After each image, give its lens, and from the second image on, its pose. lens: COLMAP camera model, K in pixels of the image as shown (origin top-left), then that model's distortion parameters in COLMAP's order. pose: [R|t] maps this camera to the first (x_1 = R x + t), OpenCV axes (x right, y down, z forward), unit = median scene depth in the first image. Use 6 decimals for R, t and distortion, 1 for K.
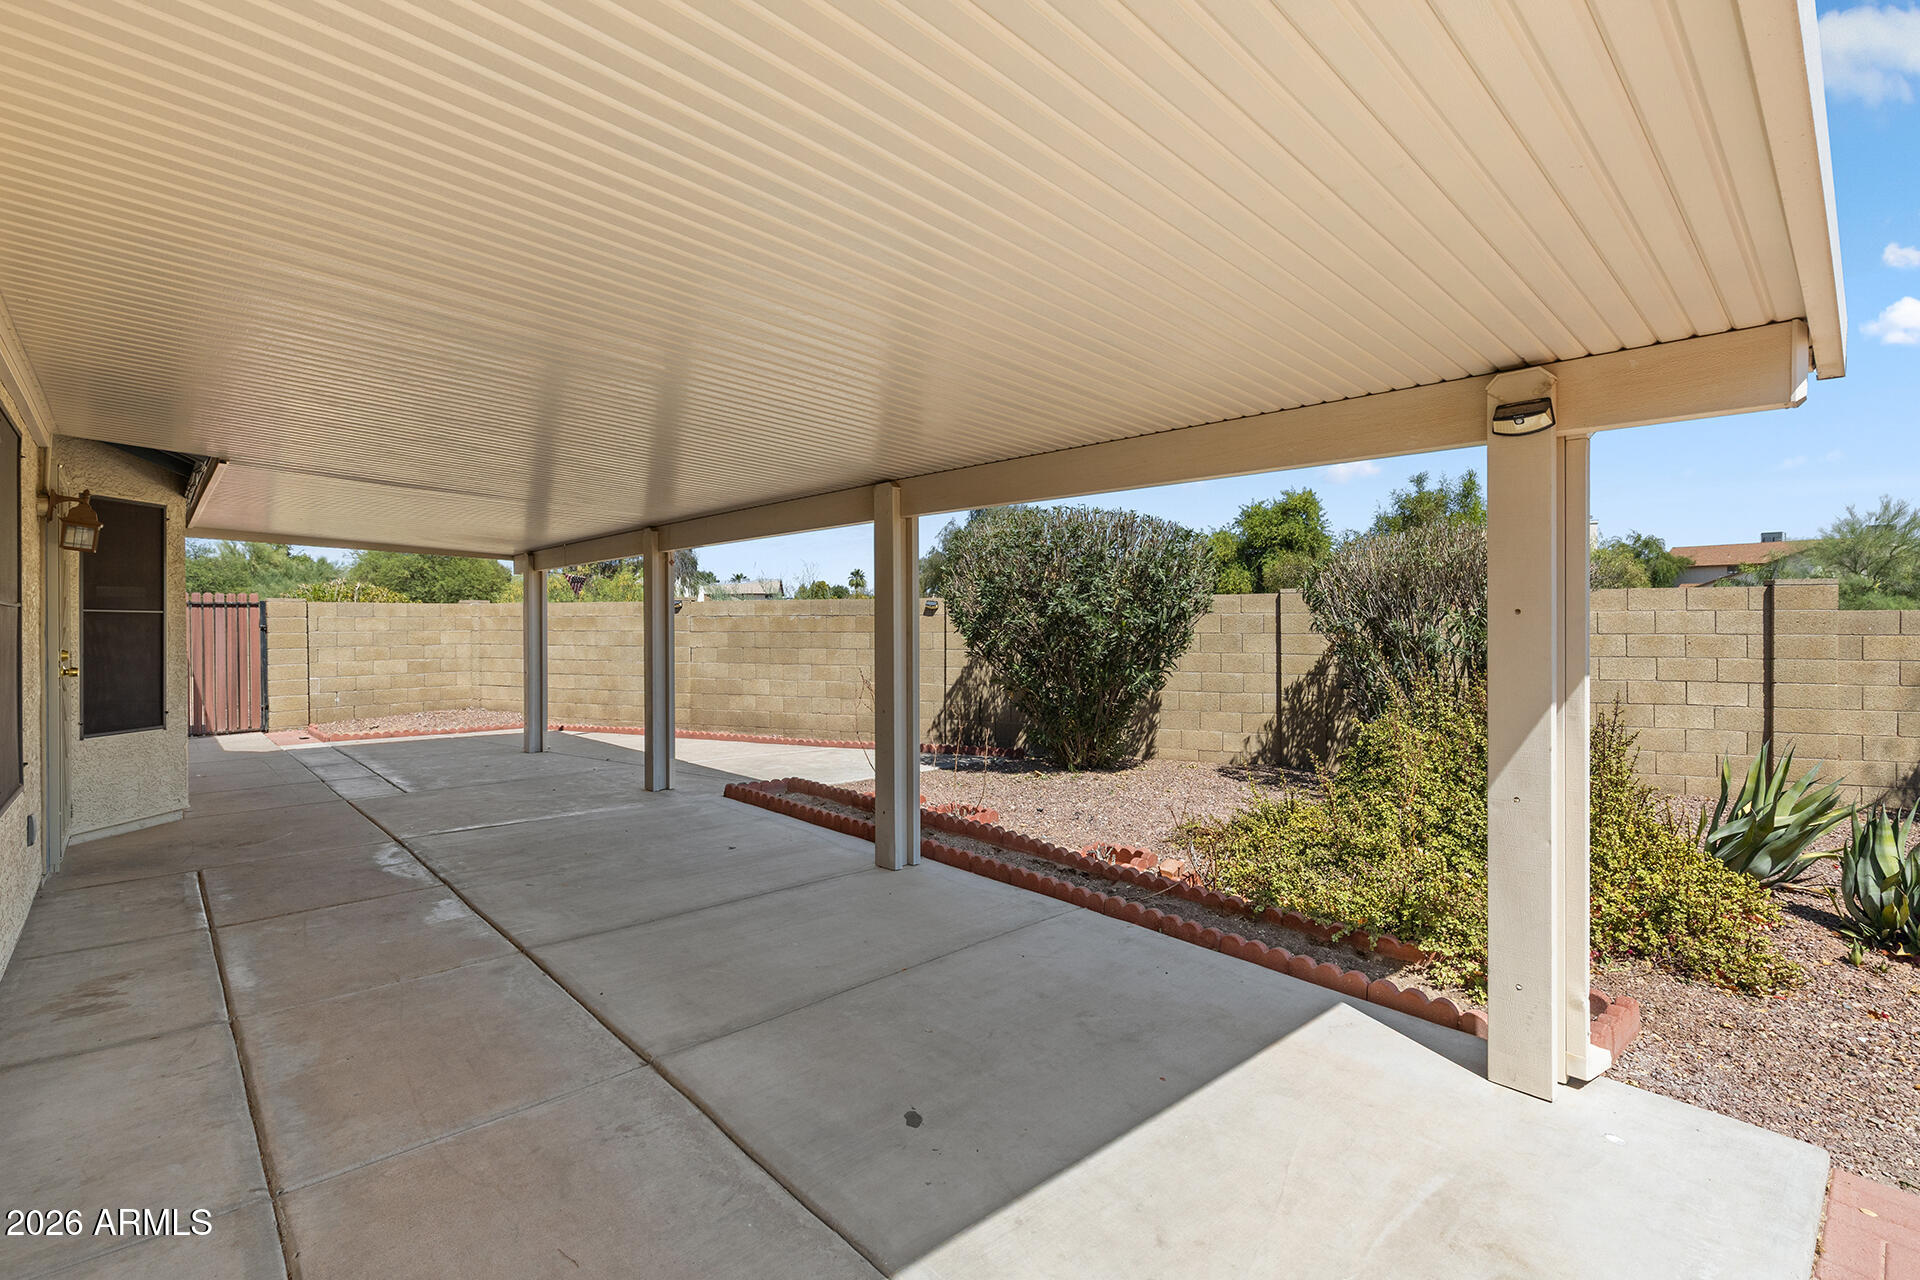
lens RADIAL K [[870.9, 0, 961.9], [0, 870.9, 626.3], [0, 0, 1]] dist [0.000998, 0.012674]
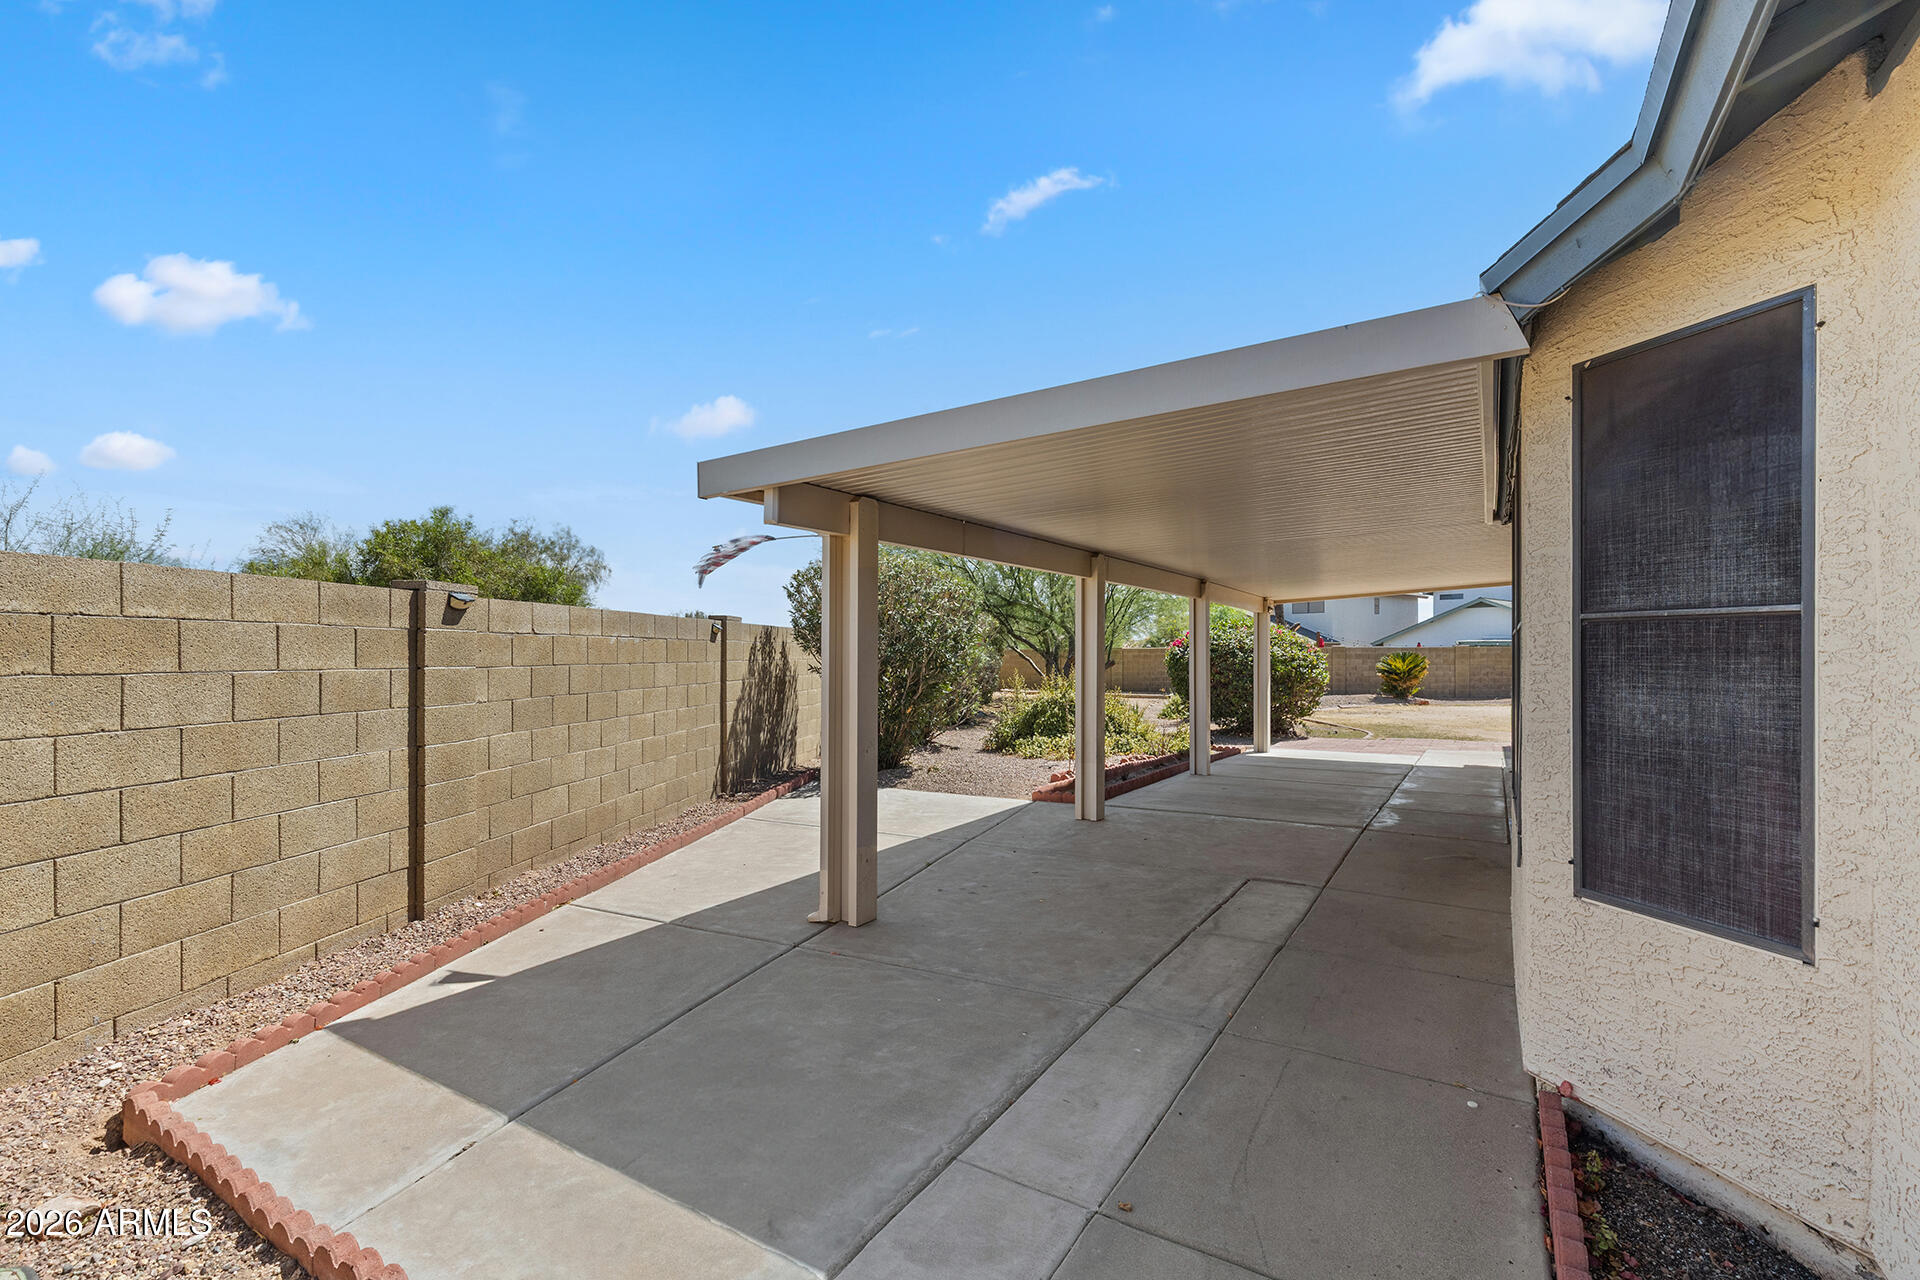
lens RADIAL K [[858.5, 0, 964.7], [0, 858.5, 653.6], [0, 0, 1]] dist [0.002687, 0.000200]
pose [[-0.256049, 0.000652, 0.966664, -0.824692], [0.004751, 0.999989, 0.000584, 0.000467], [-0.966652, 0.004742, -0.256049, 0.918049]]
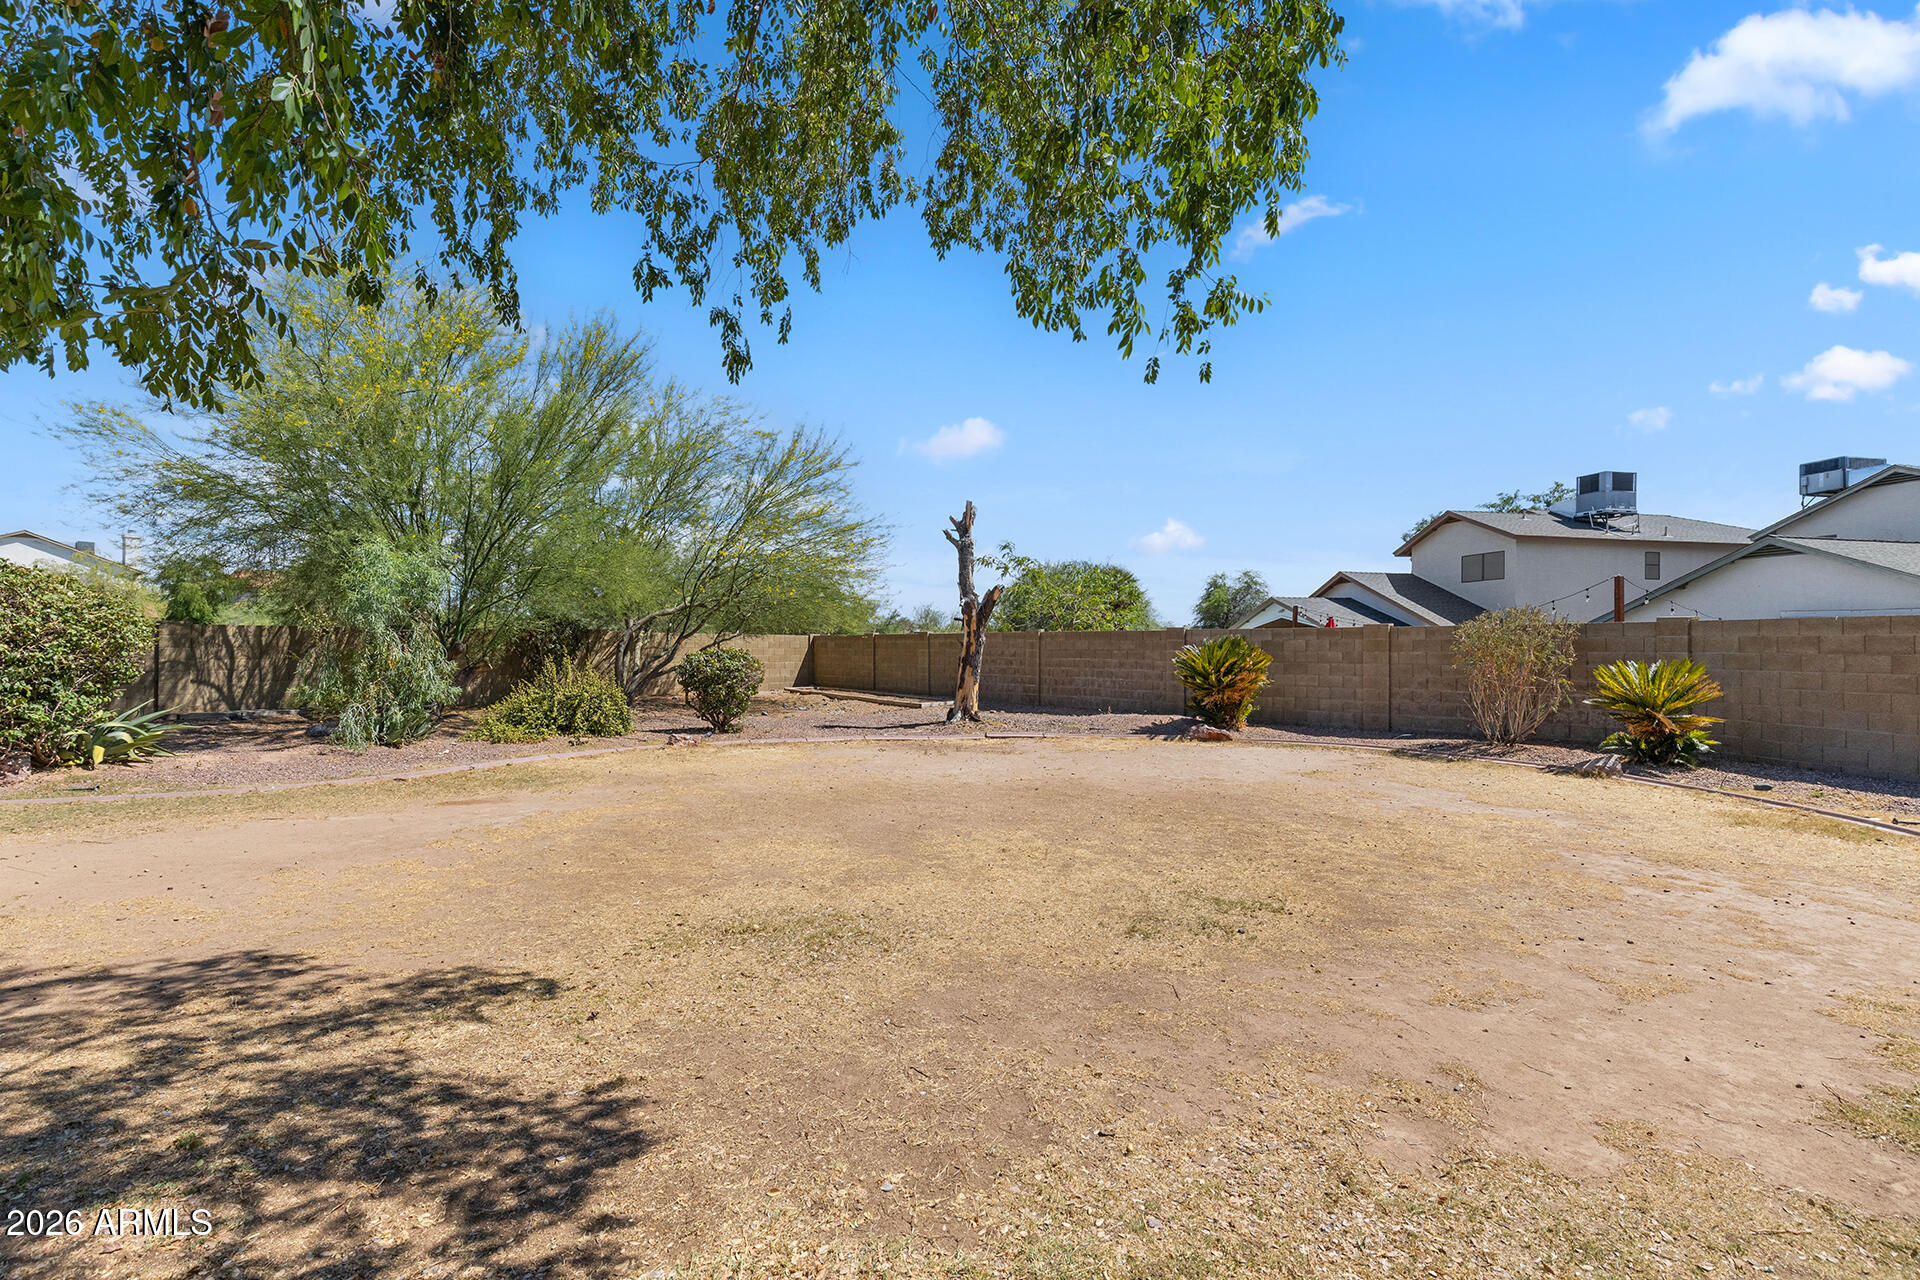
lens RADIAL K [[867.1, 0, 957.4], [0, 867.1, 631.8], [0, 0, 1]] dist [0.015291, -0.000571]
pose [[0.247312, 0.018360, 0.968762, -0.067213], [-0.003783, 0.999831, -0.017983, 0.022365], [-0.968928, 0.000783, 0.247340, -1.007494]]
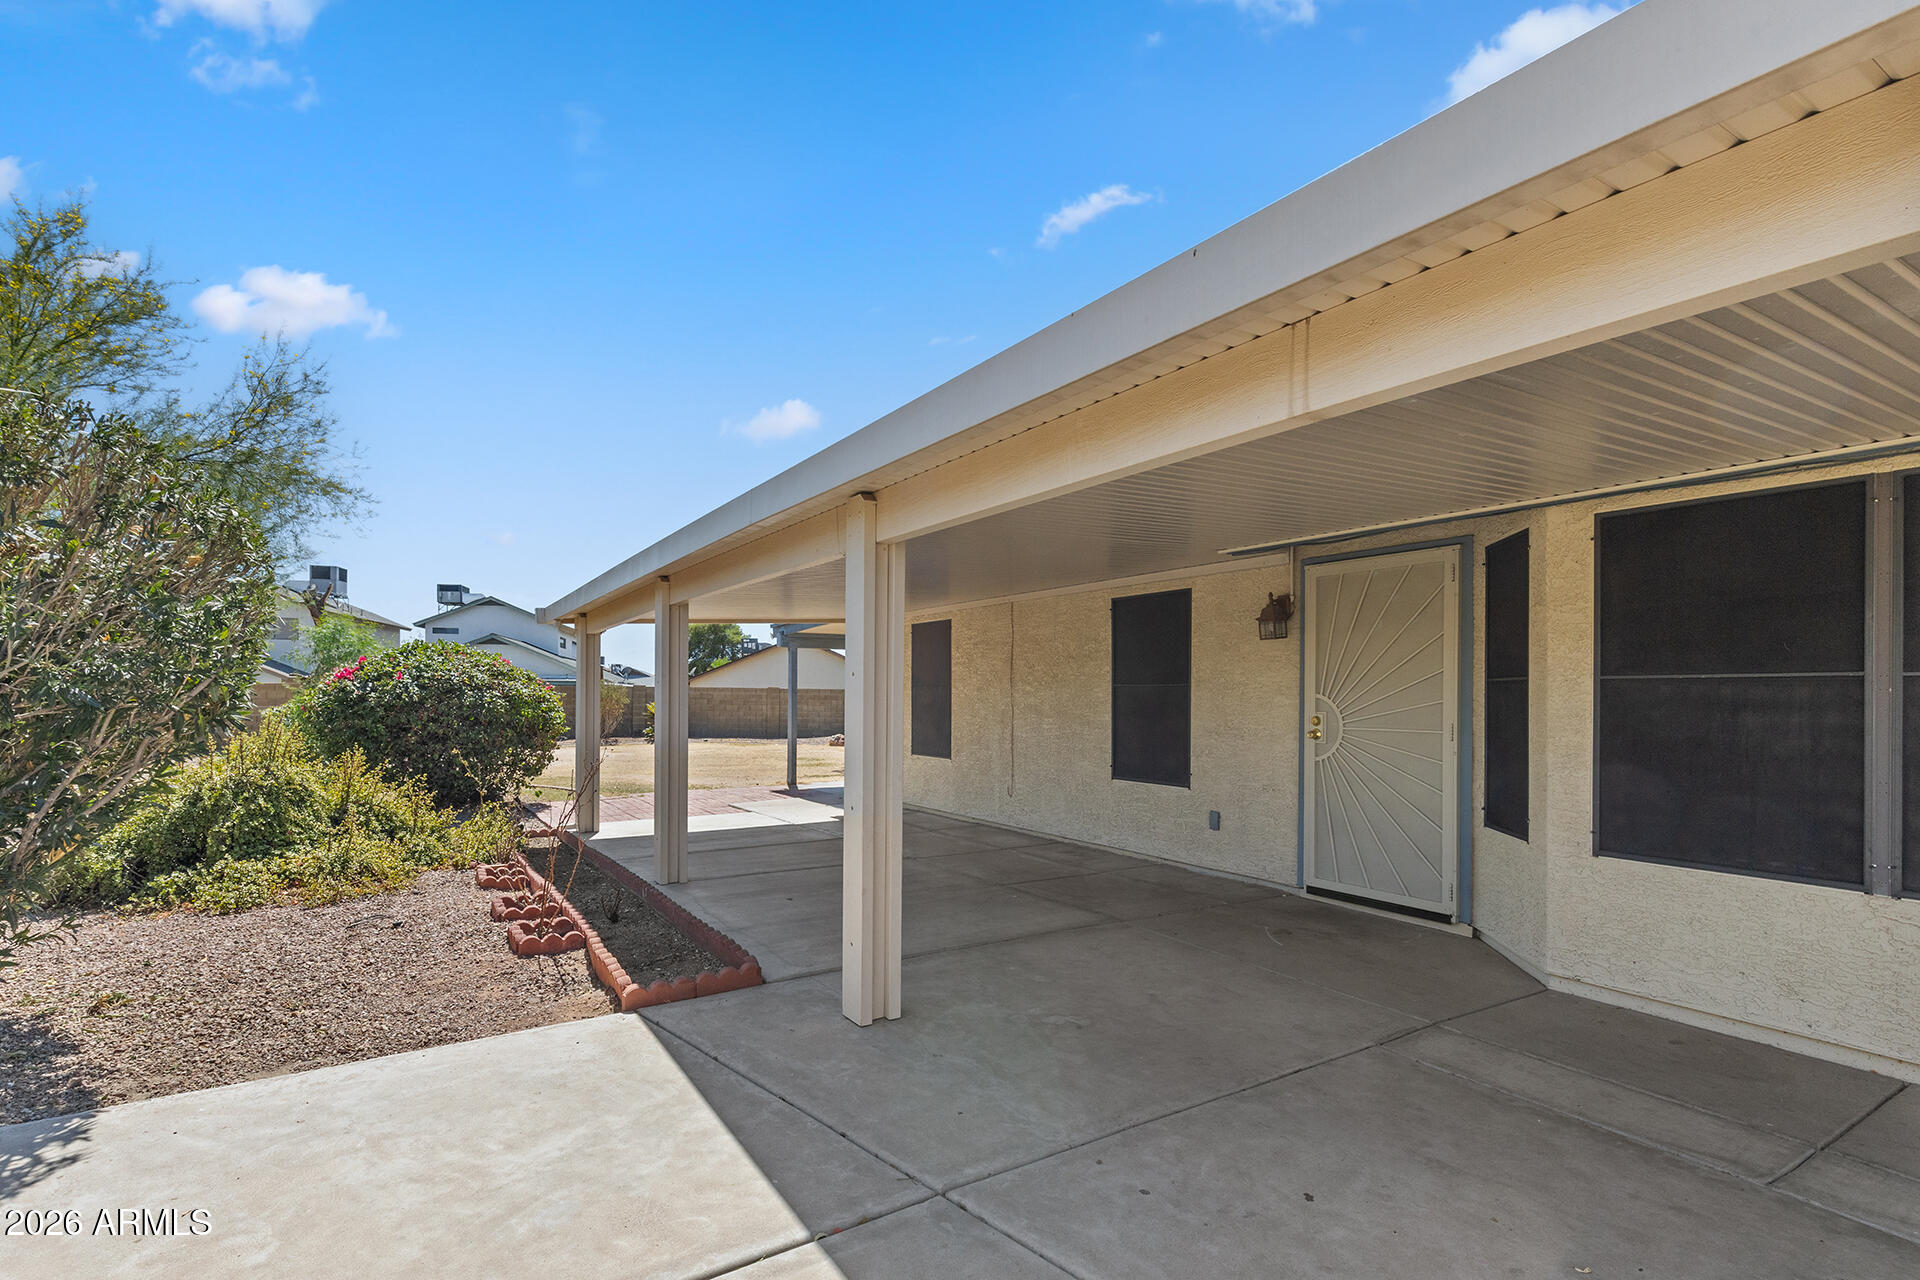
lens RADIAL K [[893.0, 0, 929.2], [0, 893.0, 698.9], [0, 0, 1]] dist [0.000558, -0.000064]
pose [[-0.976330, -0.008230, 0.216128, -0.320021], [-0.006886, 0.999952, 0.006972, 0.000321], [-0.216175, 0.005319, -0.976340, 0.991339]]
